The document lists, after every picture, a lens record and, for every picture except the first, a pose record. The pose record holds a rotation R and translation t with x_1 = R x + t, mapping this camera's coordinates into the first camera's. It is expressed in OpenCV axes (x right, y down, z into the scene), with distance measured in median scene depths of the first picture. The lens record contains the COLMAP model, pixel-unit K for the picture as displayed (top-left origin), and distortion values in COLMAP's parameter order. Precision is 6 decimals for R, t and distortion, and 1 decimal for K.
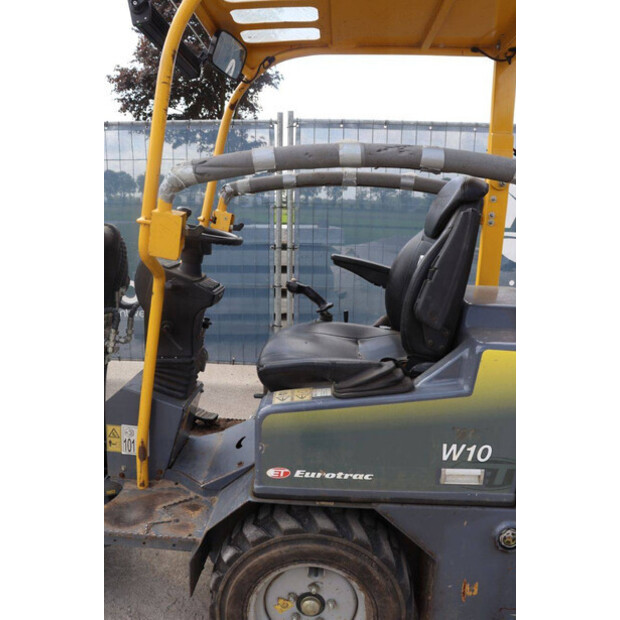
lens RADIAL K [[519.5, 0, 318.8], [0, 519.5, 306.8], [0, 0, 1]] dist [-0.138108, 0.099644]
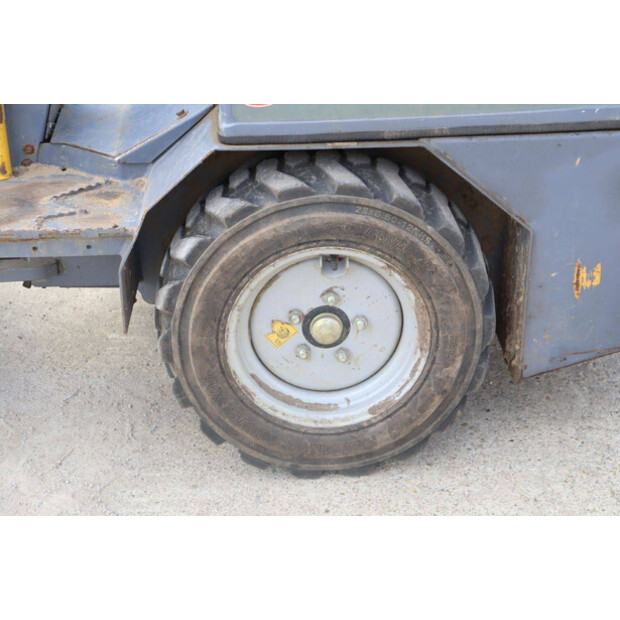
lens RADIAL K [[1197.9, 0, 314.7], [0, 1197.9, 306.0], [0, 0, 1]] dist [0.270096, 0.000000]
pose [[0.995326, -0.080236, 0.053752, -0.111329], [0.062046, 0.957770, 0.280762, 0.166756], [-0.074009, -0.276115, 0.958271, -0.407798]]
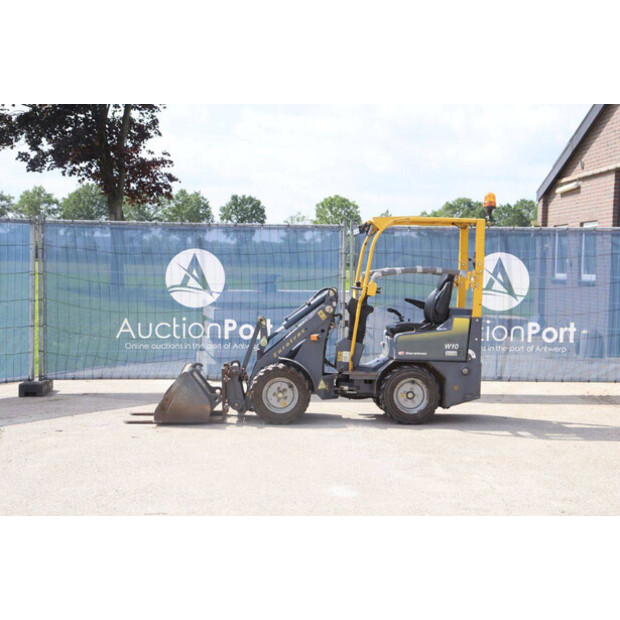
lens RADIAL K [[1180.7, 0, 314.0], [0, 1180.7, 308.6], [0, 0, 1]] dist [0.367066, 0.000000]
pose [[0.993048, -0.013439, 0.116941, -1.693399], [0.029822, 0.989772, -0.139504, 1.173431], [-0.113870, 0.142021, 0.983292, -7.339097]]
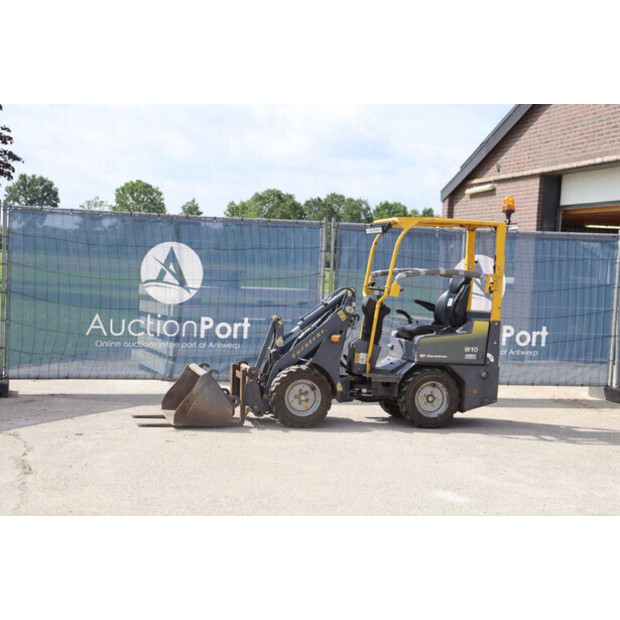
lens RADIAL K [[1258.2, 0, 309.5], [0, 1258.2, 304.5], [0, 0, 1]] dist [0.383025, 0.000000]
pose [[0.954838, 0.005922, 0.297067, -3.501321], [0.035016, 0.990591, -0.132298, 1.117234], [-0.295055, 0.136725, 0.945647, -7.264421]]
